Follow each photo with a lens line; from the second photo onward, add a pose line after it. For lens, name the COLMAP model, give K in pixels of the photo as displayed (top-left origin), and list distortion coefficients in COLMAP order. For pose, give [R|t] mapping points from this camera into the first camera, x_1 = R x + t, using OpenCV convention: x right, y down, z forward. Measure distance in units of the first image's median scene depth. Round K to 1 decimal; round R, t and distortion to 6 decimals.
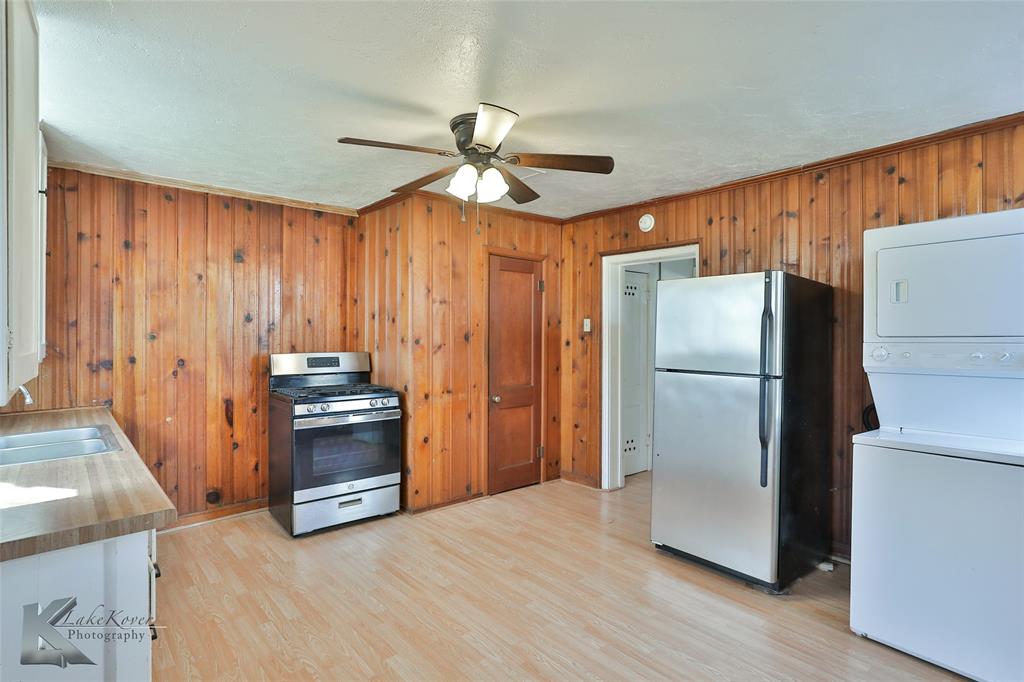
lens RADIAL K [[496.7, 0, 519.9], [0, 496.7, 337.8], [0, 0, 1]] dist [-0.013686, 0.003780]
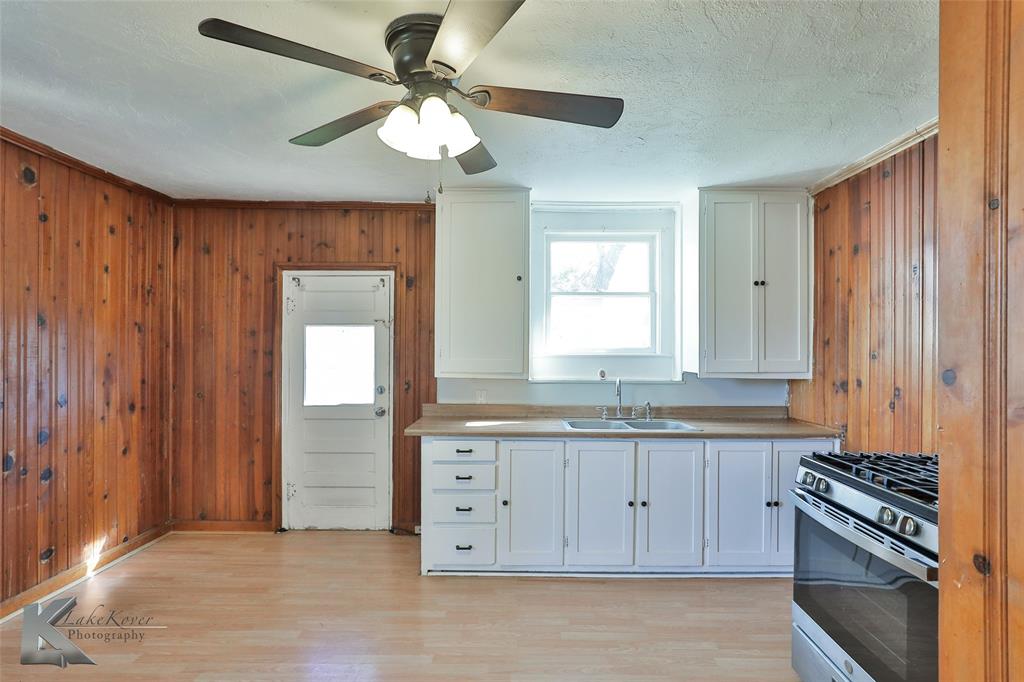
lens RADIAL K [[496.7, 0, 513.7], [0, 496.7, 354.8], [0, 0, 1]] dist [-0.013686, 0.003780]
pose [[-0.668222, 0.002676, -0.743958, 0.220581], [-0.007345, 0.999921, 0.010194, -0.007741], [0.743926, 0.012276, -0.668149, 0.996384]]
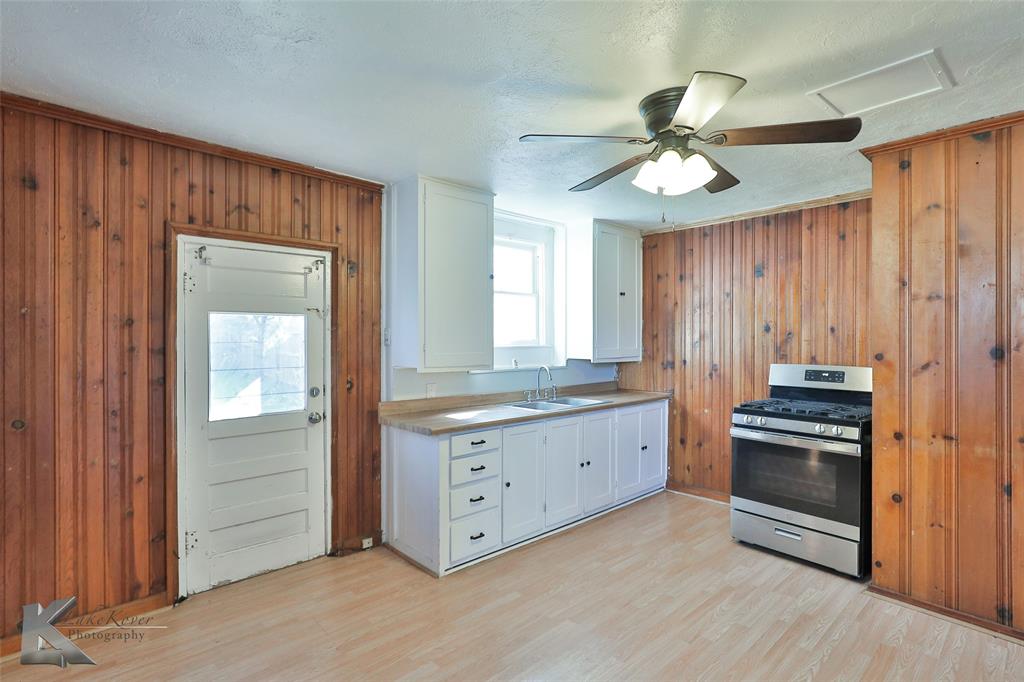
lens RADIAL K [[496.7, 0, 517.4], [0, 496.7, 343.2], [0, 0, 1]] dist [-0.013686, 0.003780]
pose [[0.015033, 0.009694, -0.999840, 0.500456], [-0.003603, 0.999947, 0.009641, -0.016905], [0.999881, 0.003458, 0.015067, 0.461375]]
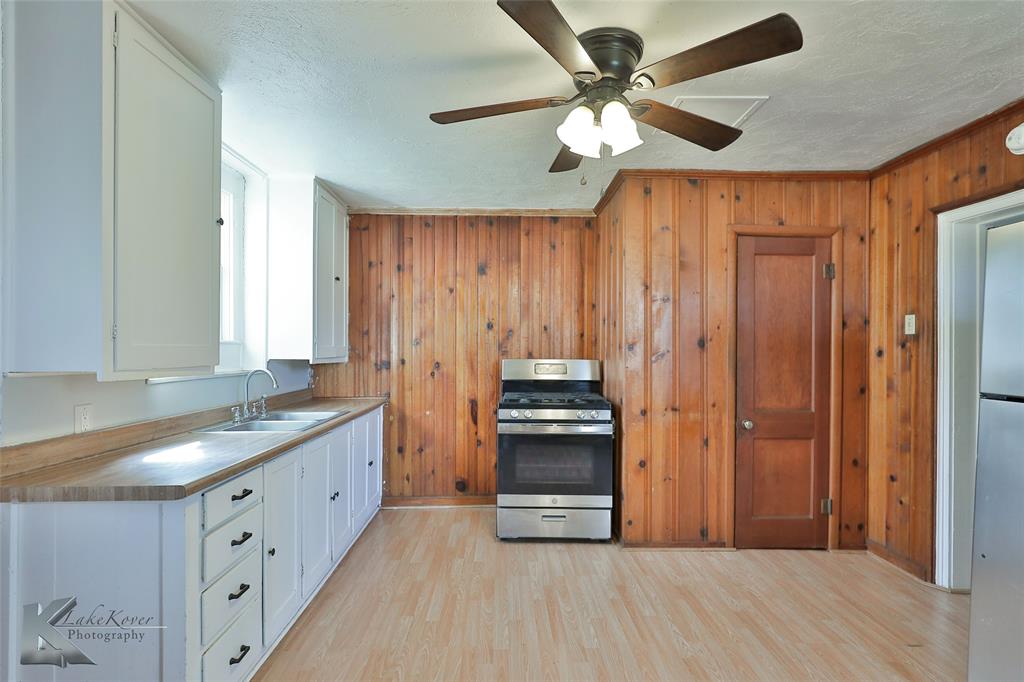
lens RADIAL K [[496.7, 0, 512.9], [0, 496.7, 350.7], [0, 0, 1]] dist [-0.013686, 0.003780]
pose [[0.758575, 0.004394, -0.651571, 0.196215], [-0.004825, 0.999988, 0.001127, 0.013041], [0.651568, 0.002289, 0.758587, 0.216503]]
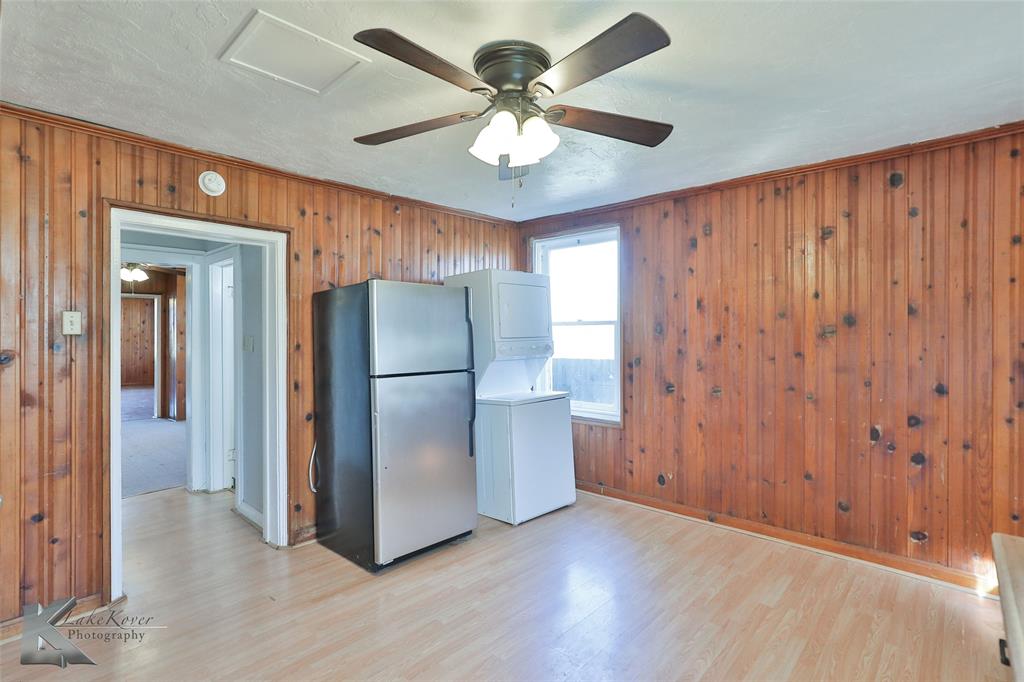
lens RADIAL K [[496.7, 0, 506.0], [0, 496.7, 336.2], [0, 0, 1]] dist [-0.013686, 0.003780]
pose [[-0.081653, -0.010421, 0.996606, -0.542653], [0.005136, 0.999928, 0.010876, -0.016724], [-0.996648, 0.006007, -0.081594, 0.693213]]
